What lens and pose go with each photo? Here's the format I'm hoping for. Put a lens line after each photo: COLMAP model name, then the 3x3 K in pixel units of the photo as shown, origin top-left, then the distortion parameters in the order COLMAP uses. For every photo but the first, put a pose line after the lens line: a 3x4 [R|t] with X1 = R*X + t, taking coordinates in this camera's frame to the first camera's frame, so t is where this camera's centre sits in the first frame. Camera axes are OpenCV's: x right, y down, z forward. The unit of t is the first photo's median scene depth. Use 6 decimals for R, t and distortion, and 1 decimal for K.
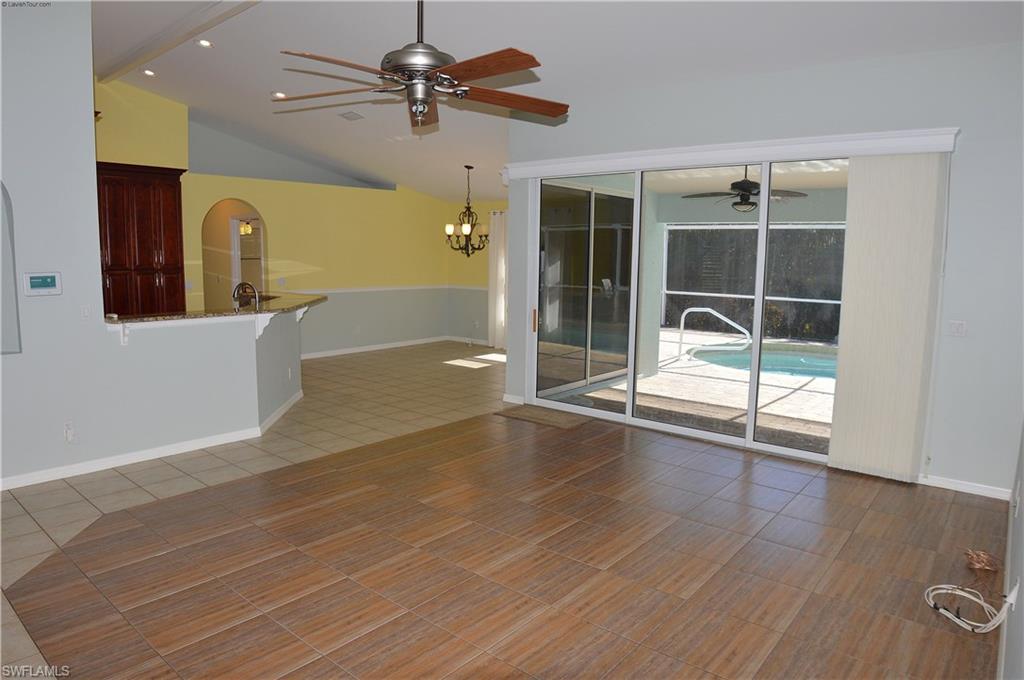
lens RADIAL K [[648.0, 0, 514.3], [0, 648.0, 339.7], [0, 0, 1]] dist [-0.092648, 0.004937]
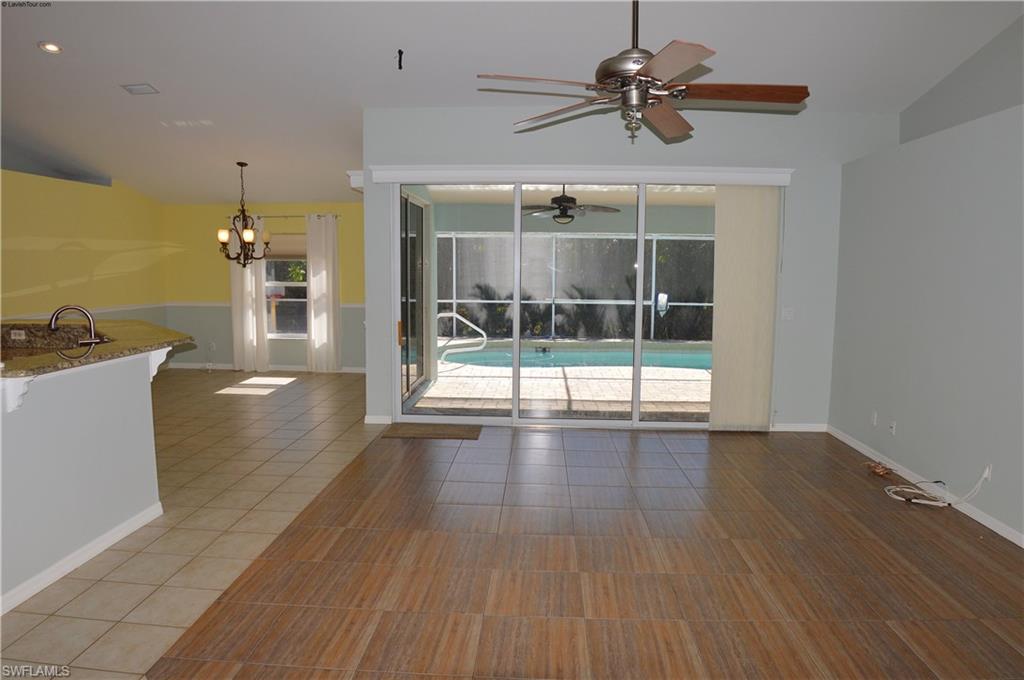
lens RADIAL K [[646.0, 0, 512.5], [0, 646.0, 334.6], [0, 0, 1]] dist [-0.080183, 0.000320]
pose [[0.800499, -0.071289, 0.595079, -0.494279], [0.083673, 0.996470, 0.006818, -0.025317], [-0.593465, 0.044334, 0.803638, 0.183557]]
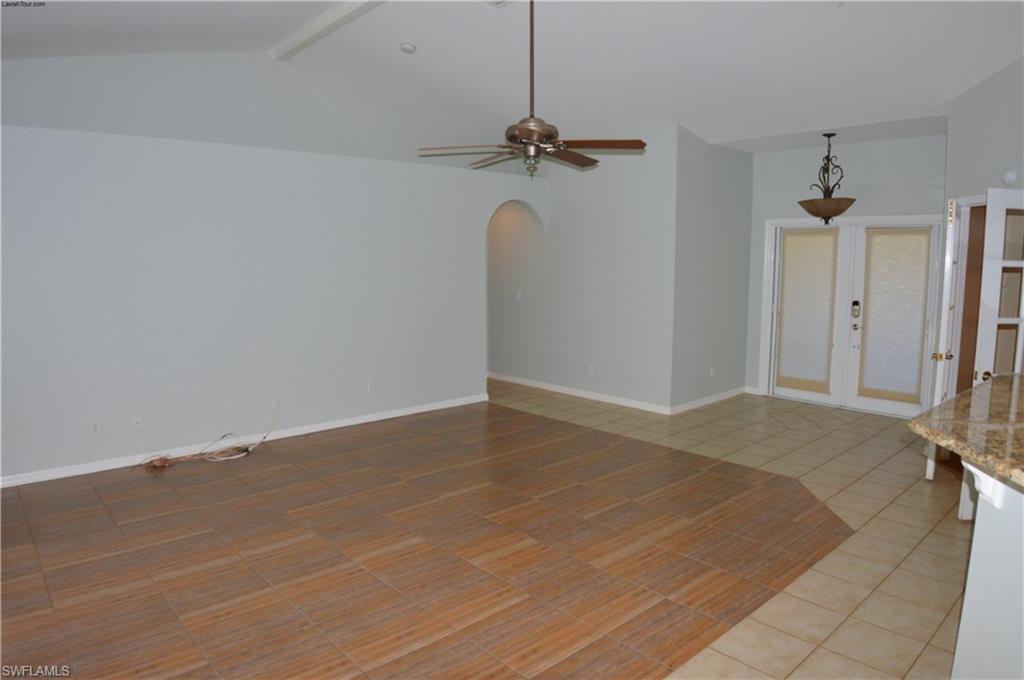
lens RADIAL K [[648.0, 0, 514.3], [0, 648.0, 339.7], [0, 0, 1]] dist [-0.092648, 0.004937]
pose [[-0.989849, -0.035512, 0.137611, -0.175460], [0.000204, 0.967922, 0.251251, -0.182922], [-0.142120, 0.248728, -0.958090, 1.362474]]
